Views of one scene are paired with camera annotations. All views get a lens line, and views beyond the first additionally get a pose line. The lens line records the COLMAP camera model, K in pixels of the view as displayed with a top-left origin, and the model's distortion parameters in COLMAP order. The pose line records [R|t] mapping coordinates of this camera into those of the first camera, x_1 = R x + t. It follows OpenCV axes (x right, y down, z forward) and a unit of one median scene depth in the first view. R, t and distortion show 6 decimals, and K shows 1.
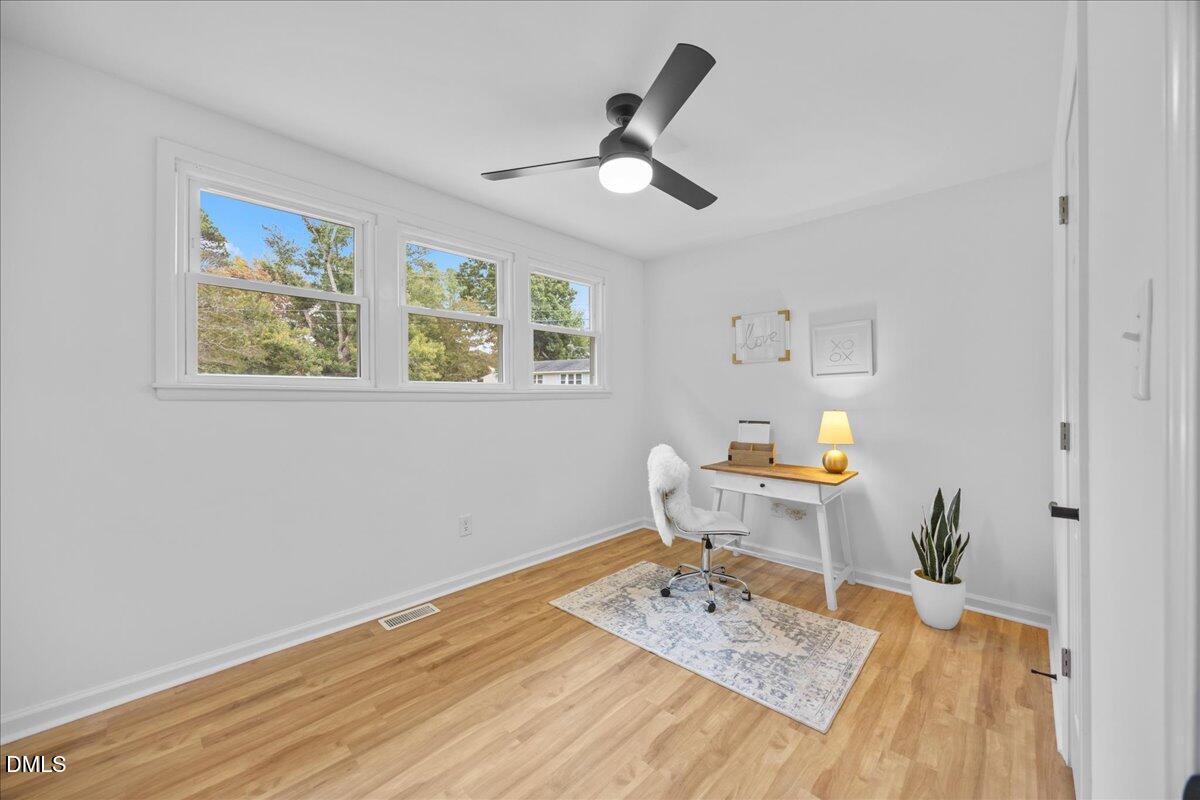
lens RADIAL K [[457.9, 0, 603.6], [0, 457.9, 397.9], [0, 0, 1]] dist [-0.003162, -0.000089]
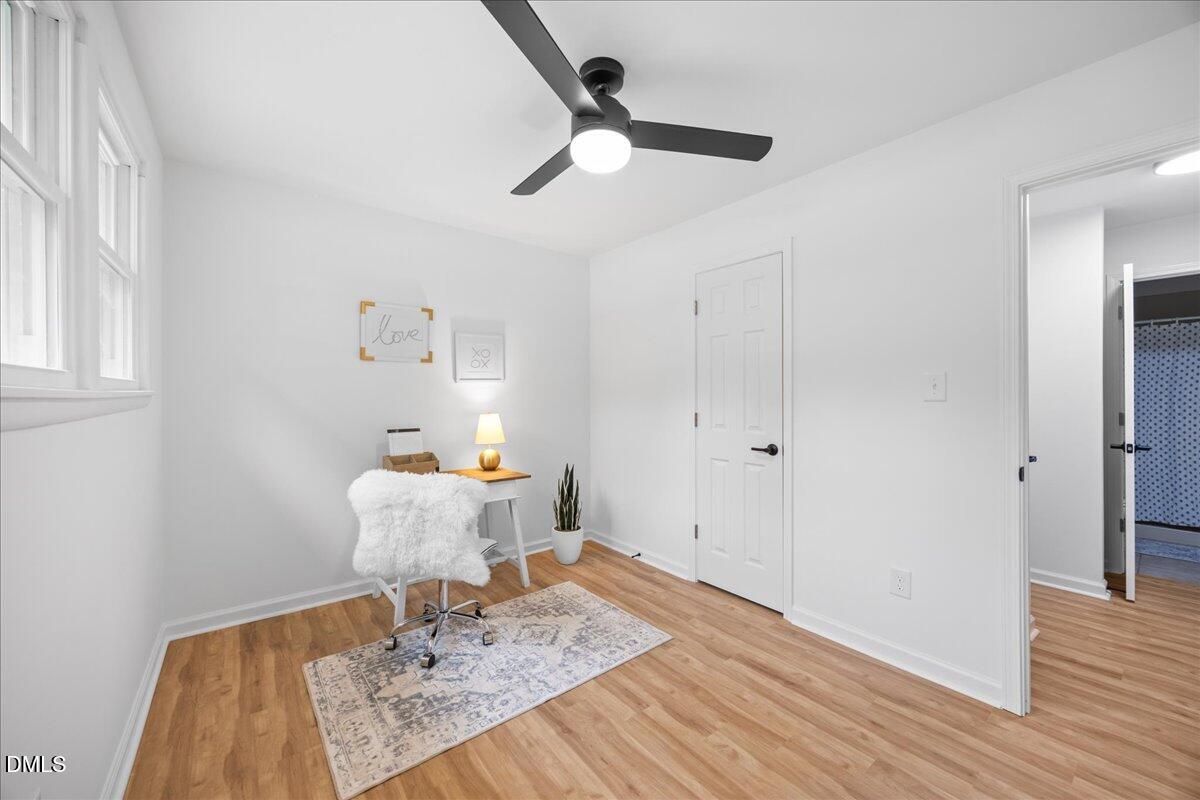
lens RADIAL K [[457.9, 0, 603.6], [0, 457.9, 397.9], [0, 0, 1]] dist [-0.003162, -0.000089]
pose [[0.133202, 0.000262, 0.991089, -0.649429], [0.003841, 0.999992, -0.000780, -0.008930], [-0.991081, 0.003911, 0.133200, 0.693633]]
